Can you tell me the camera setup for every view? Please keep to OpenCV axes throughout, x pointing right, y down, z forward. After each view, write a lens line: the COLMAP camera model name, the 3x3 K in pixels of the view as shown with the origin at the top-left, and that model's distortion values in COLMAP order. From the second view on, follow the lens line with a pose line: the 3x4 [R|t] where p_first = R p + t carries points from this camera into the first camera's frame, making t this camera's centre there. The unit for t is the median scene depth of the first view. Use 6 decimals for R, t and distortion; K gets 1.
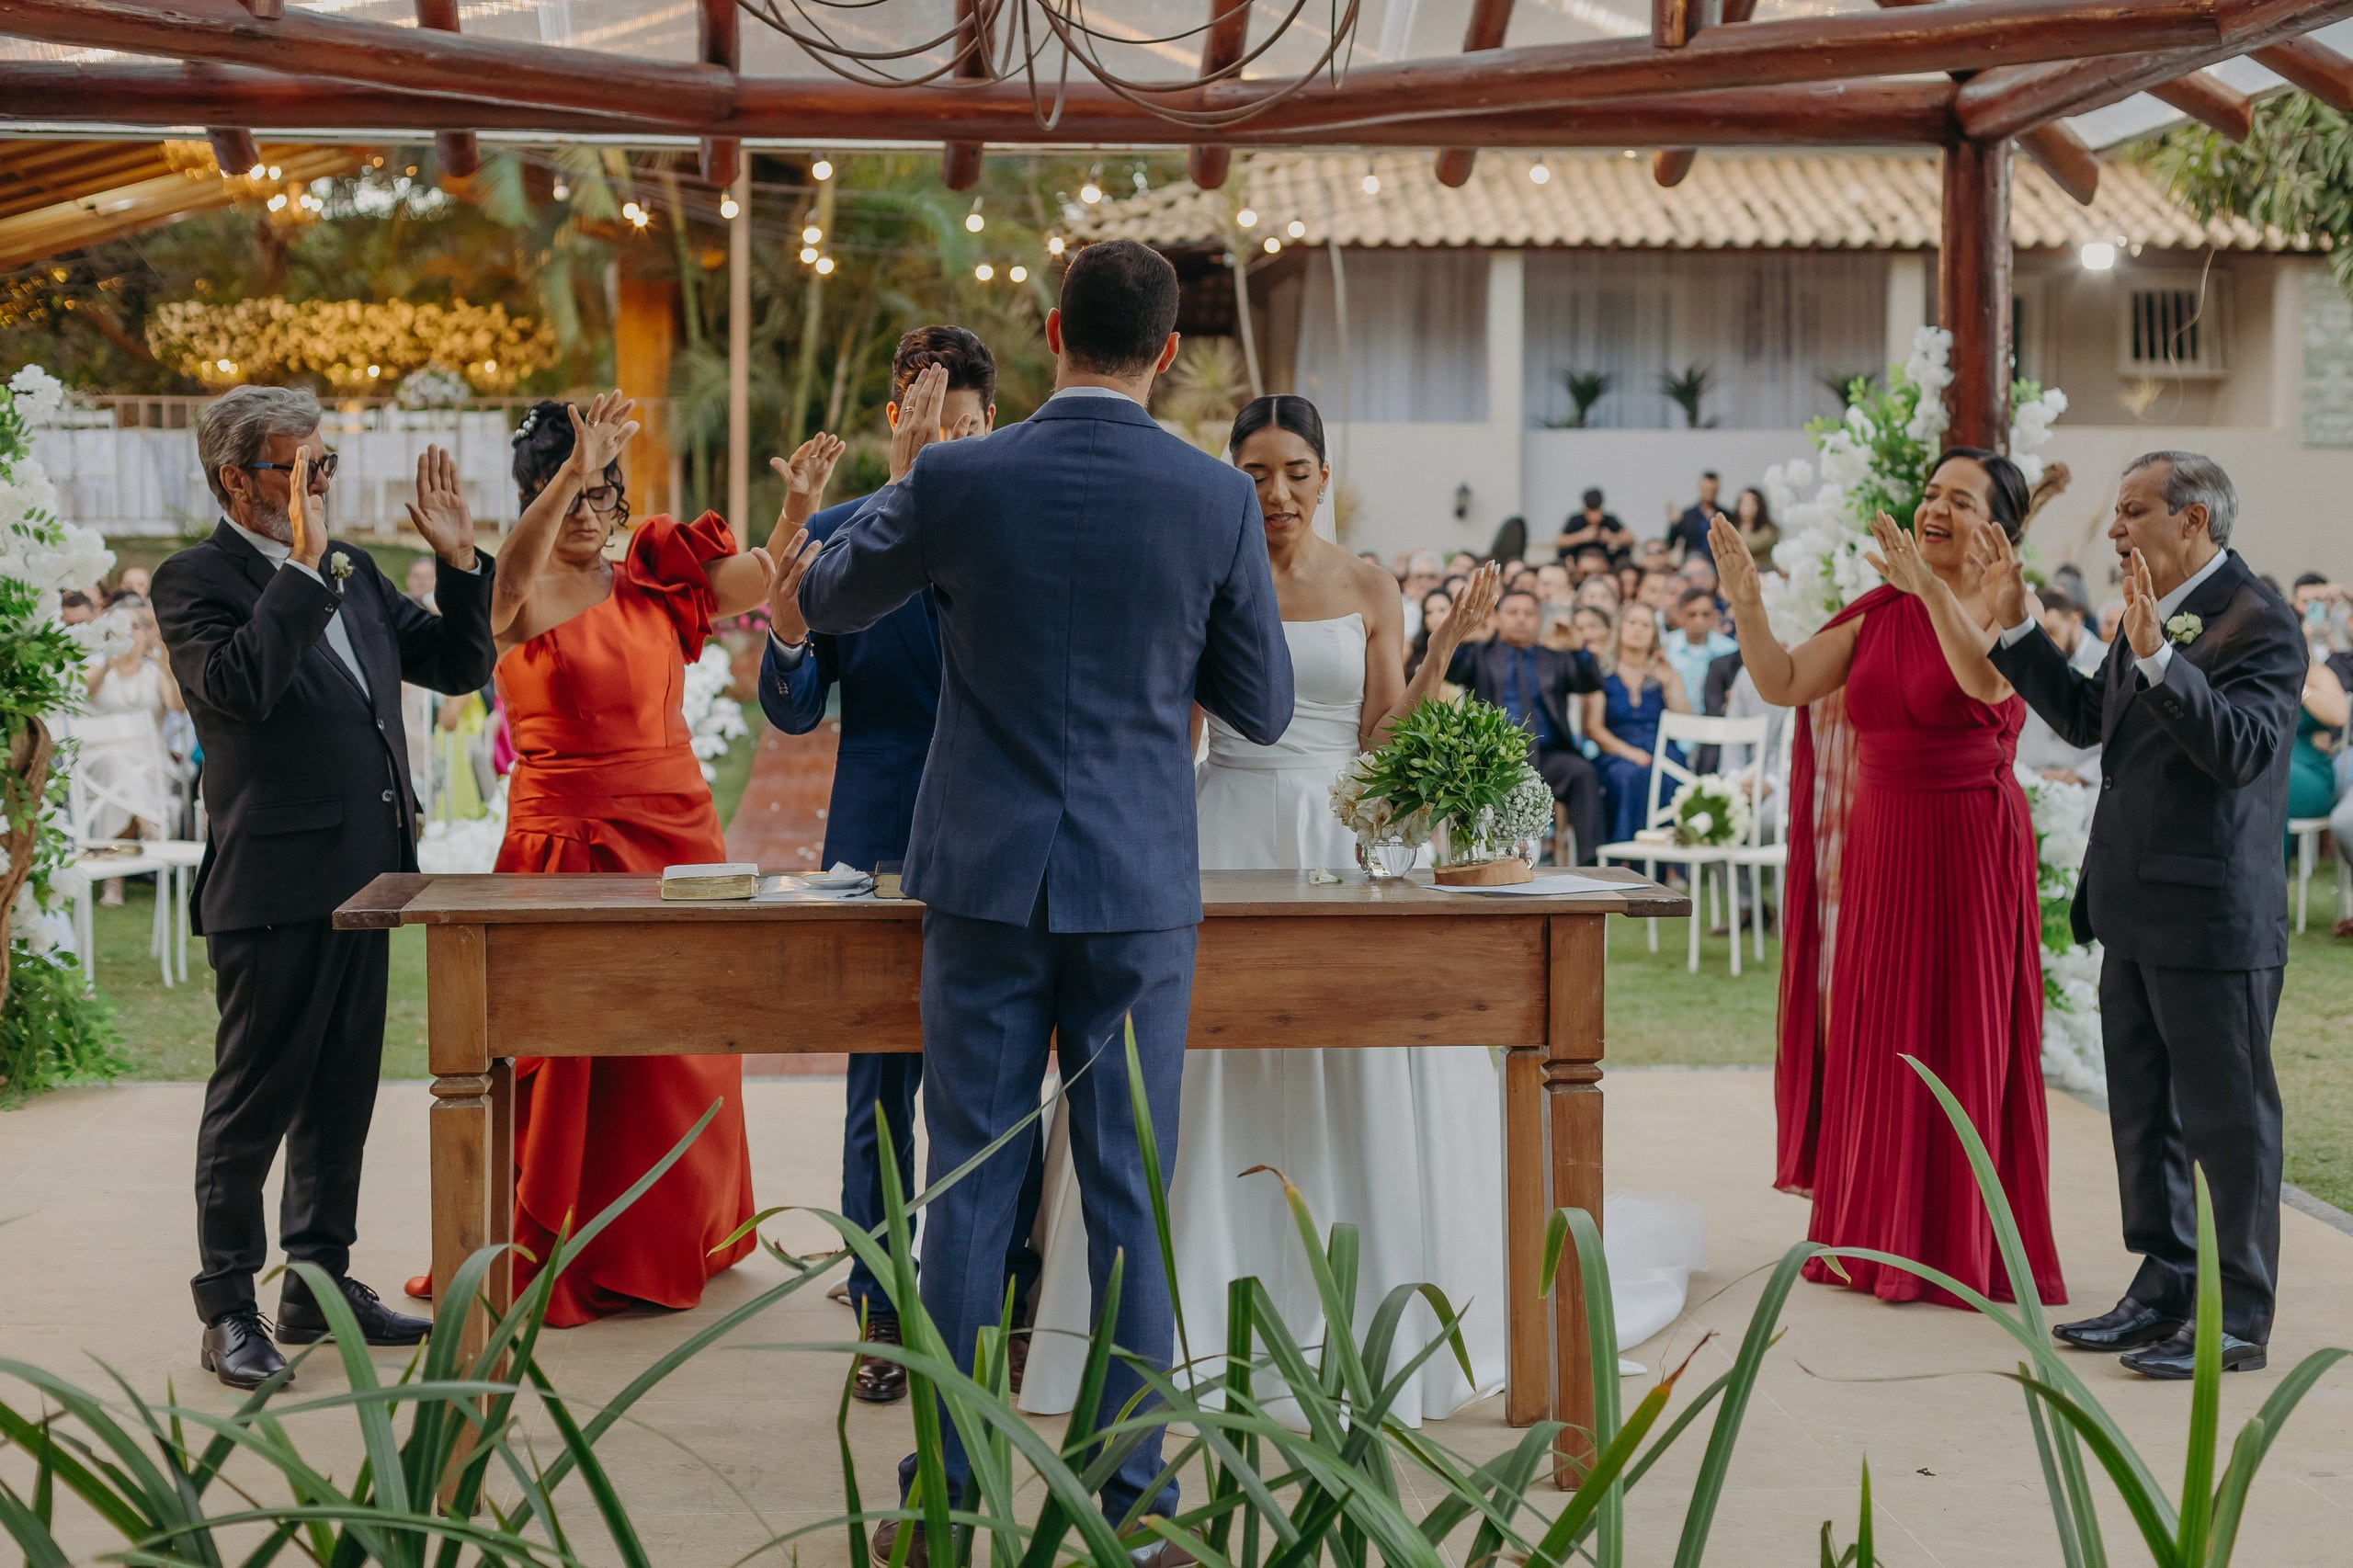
lens RADIAL K [[3785.9, 0, 1245.1], [0, 3785.9, 783.4], [0, 0, 1]] dist [-0.020773, -0.045040]
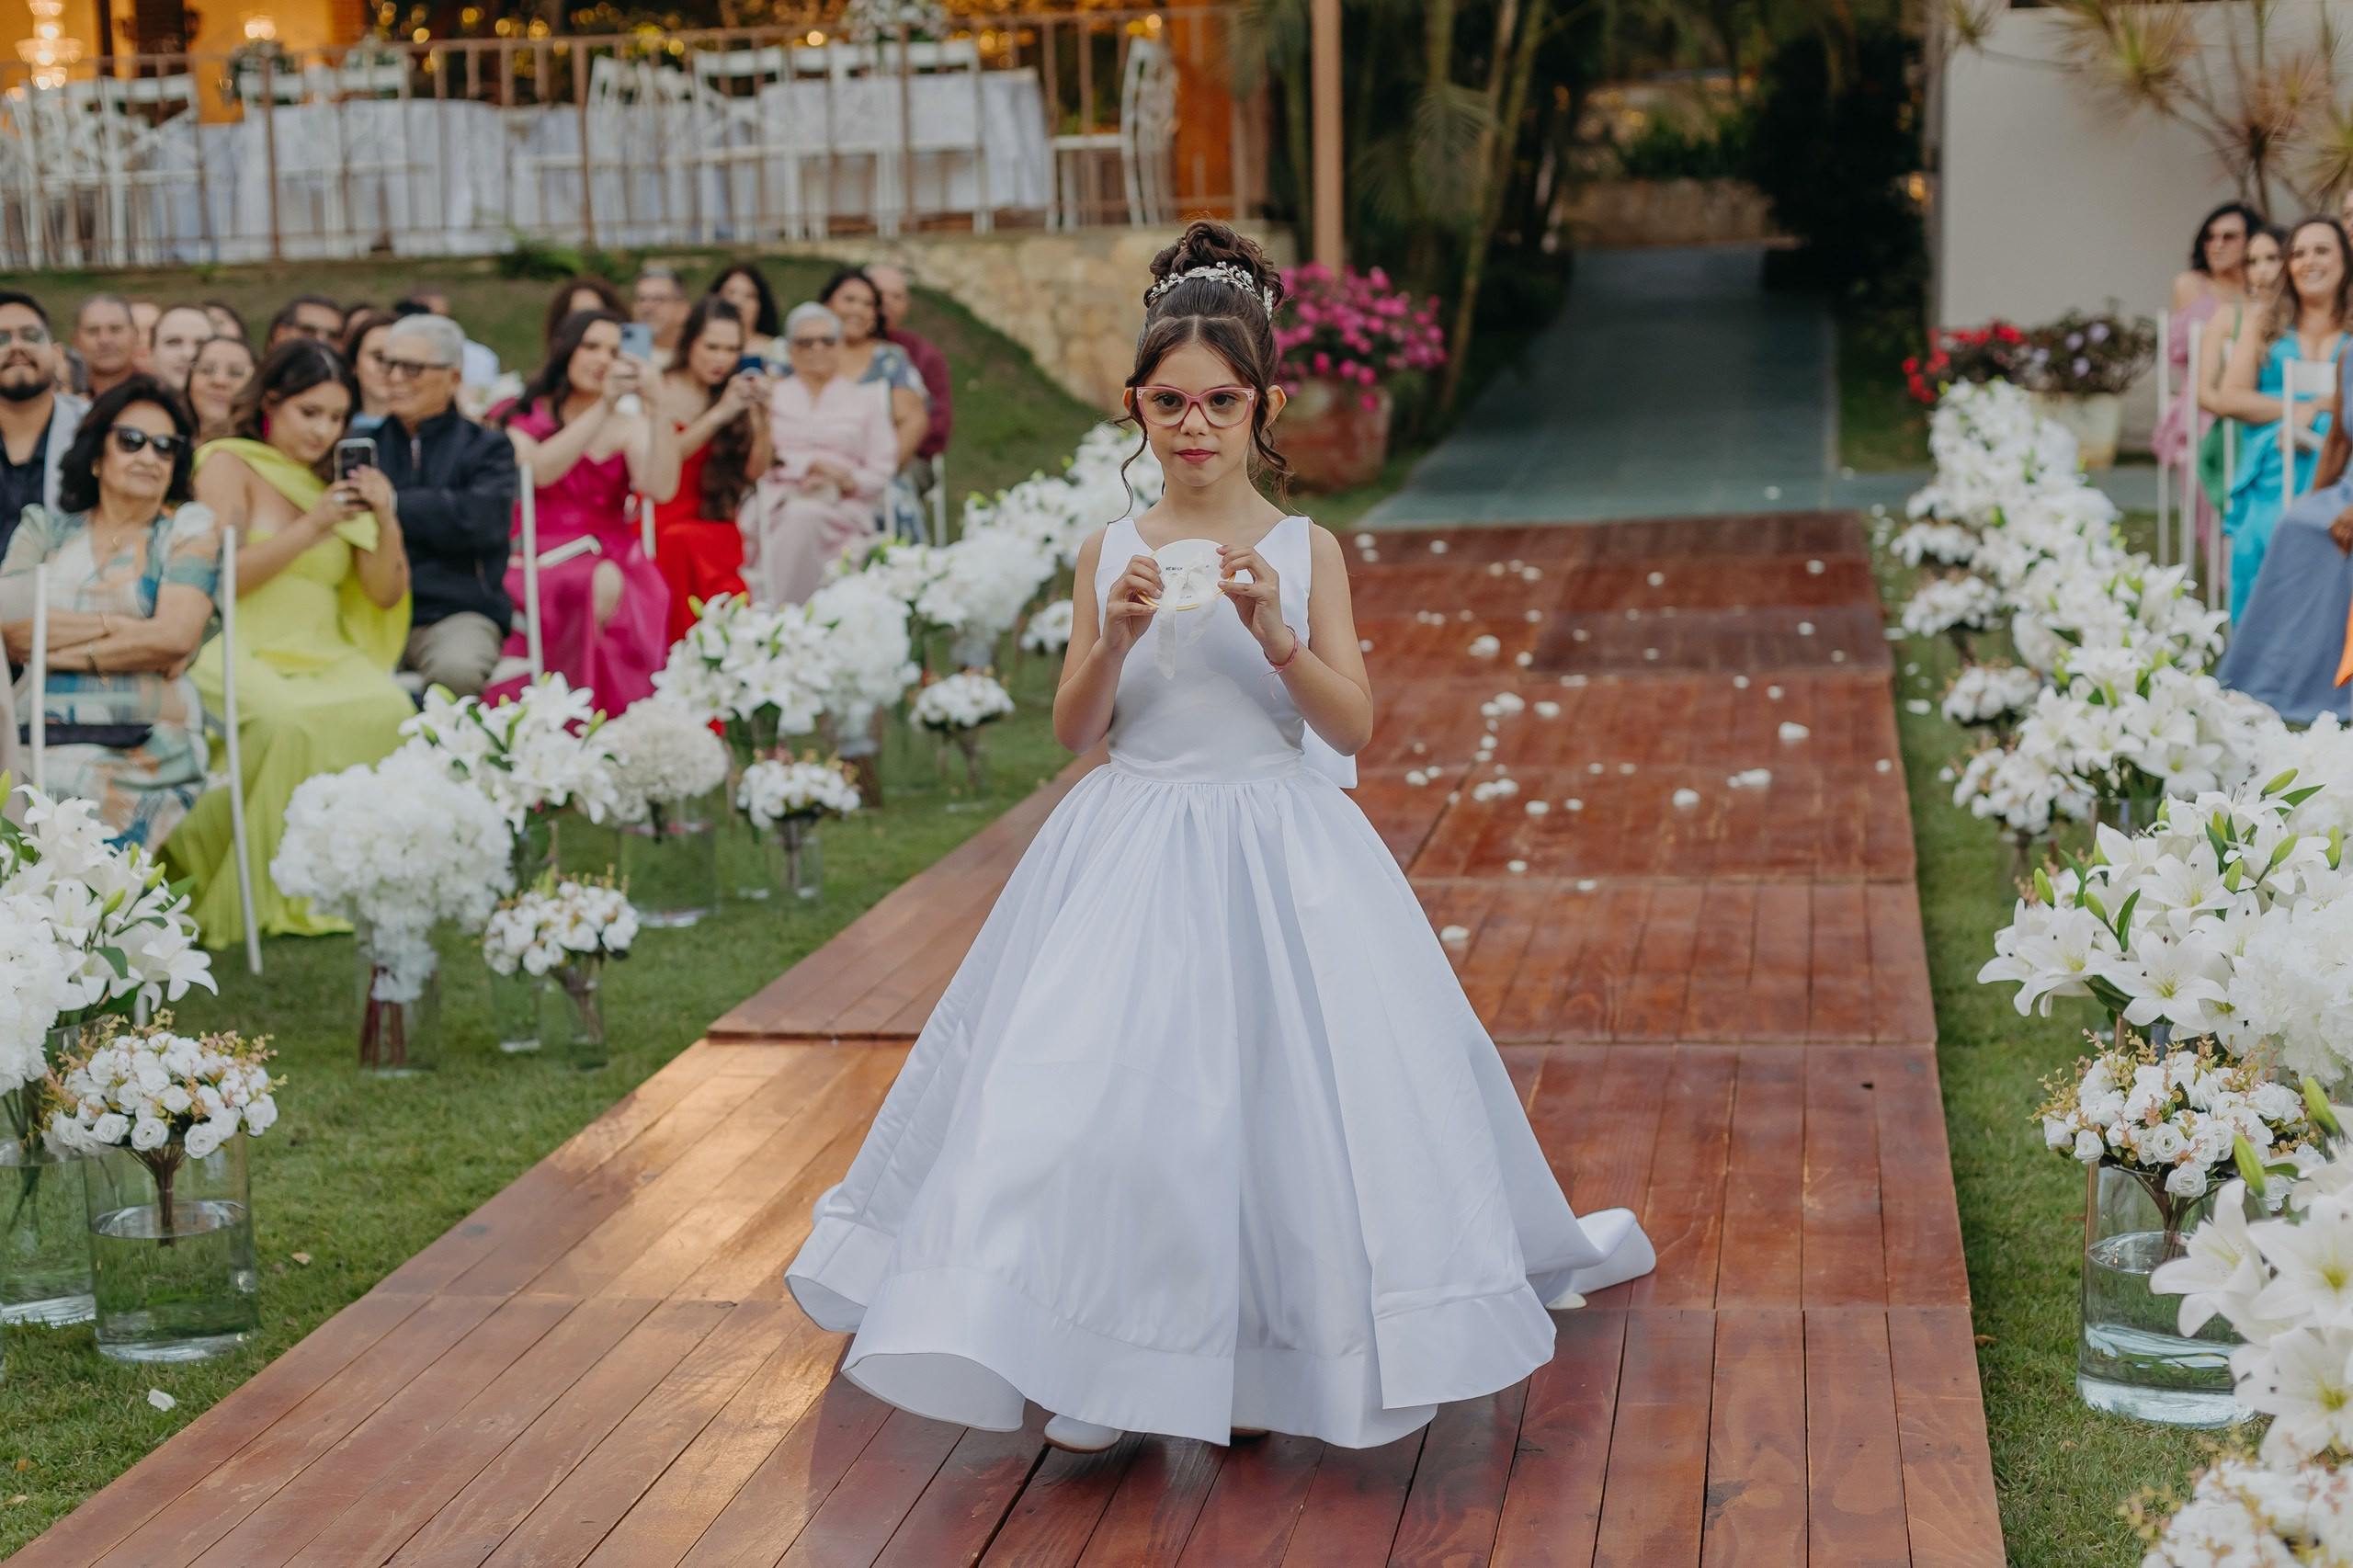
lens RADIAL K [[3684.6, 0, 1183.4], [0, 3684.6, 681.3], [0, 0, 1]] dist [0.015221, -0.116709]
pose [[0.962885, -0.003471, -0.269891, 0.003630], [0.016520, 0.998801, 0.046091, -0.016684], [0.269407, -0.048839, 0.961787, 0.364310]]
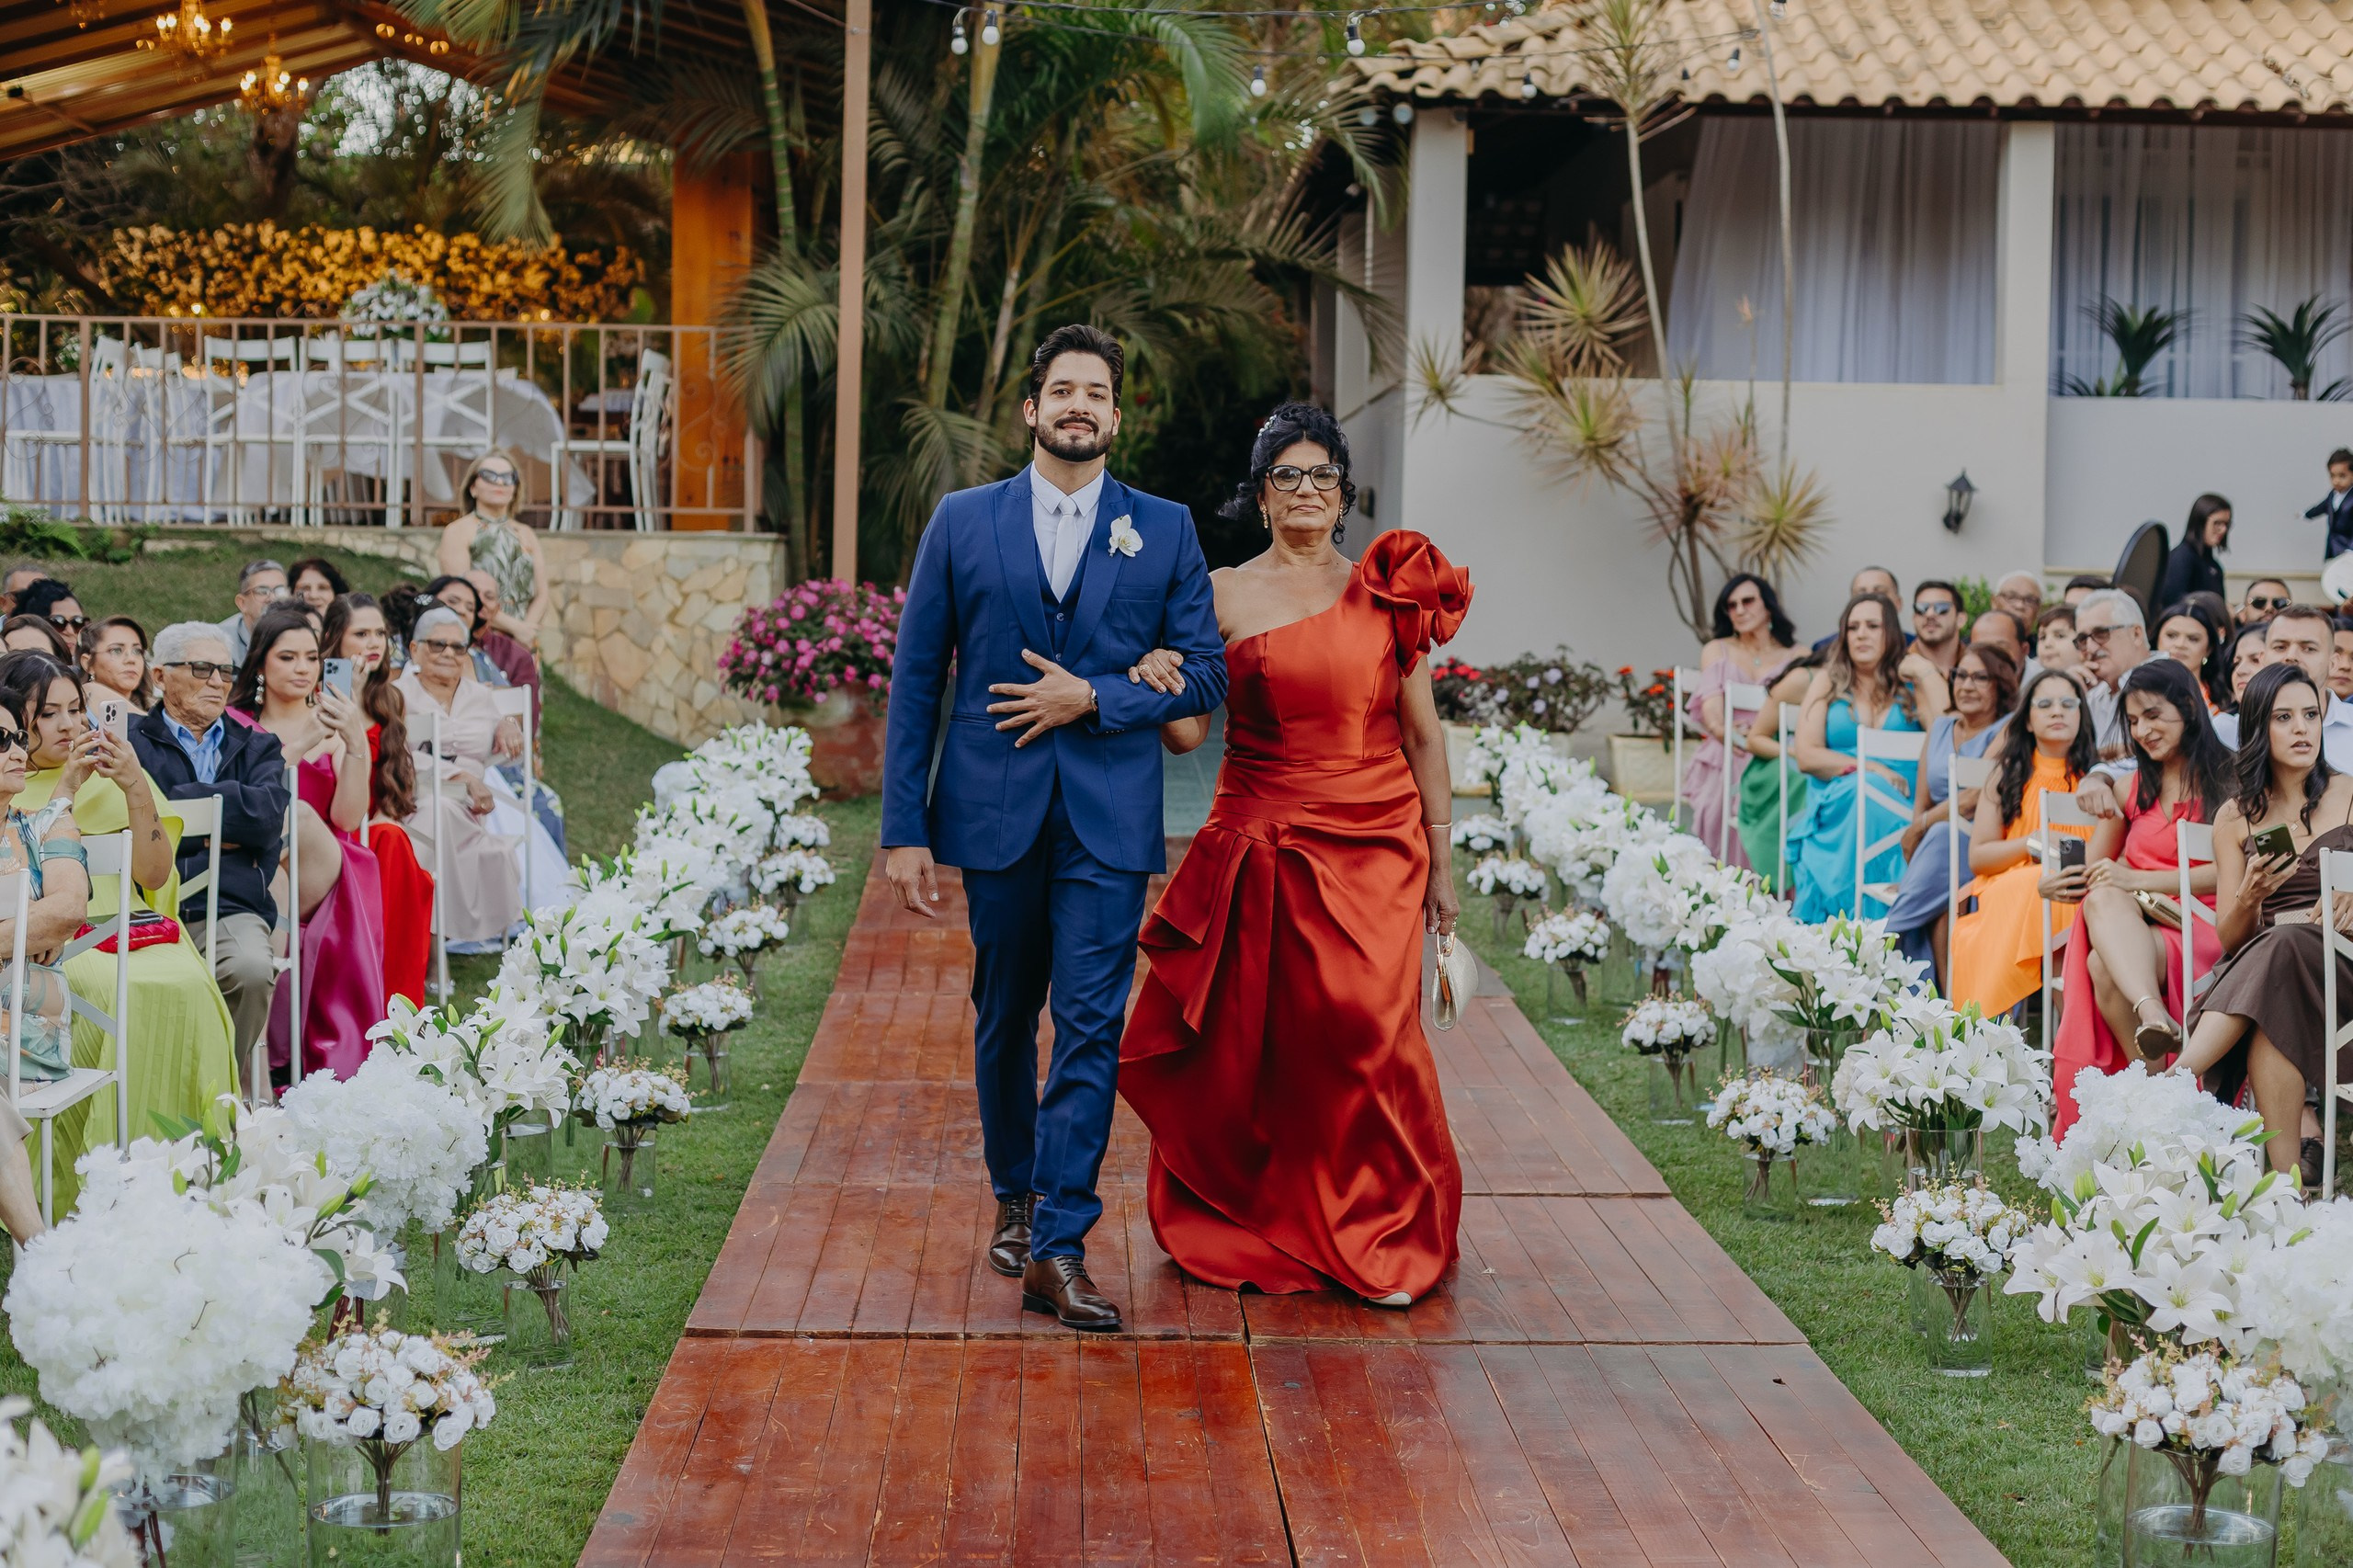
lens RADIAL K [[3684.6, 0, 1183.4], [0, 3684.6, 681.3], [0, 0, 1]] dist [0.015221, -0.116709]
pose [[0.998419, 0.016796, -0.053650, -0.037734], [-0.018432, 0.999376, -0.030138, -0.020643], [0.053110, 0.031079, 0.998105, 0.334726]]
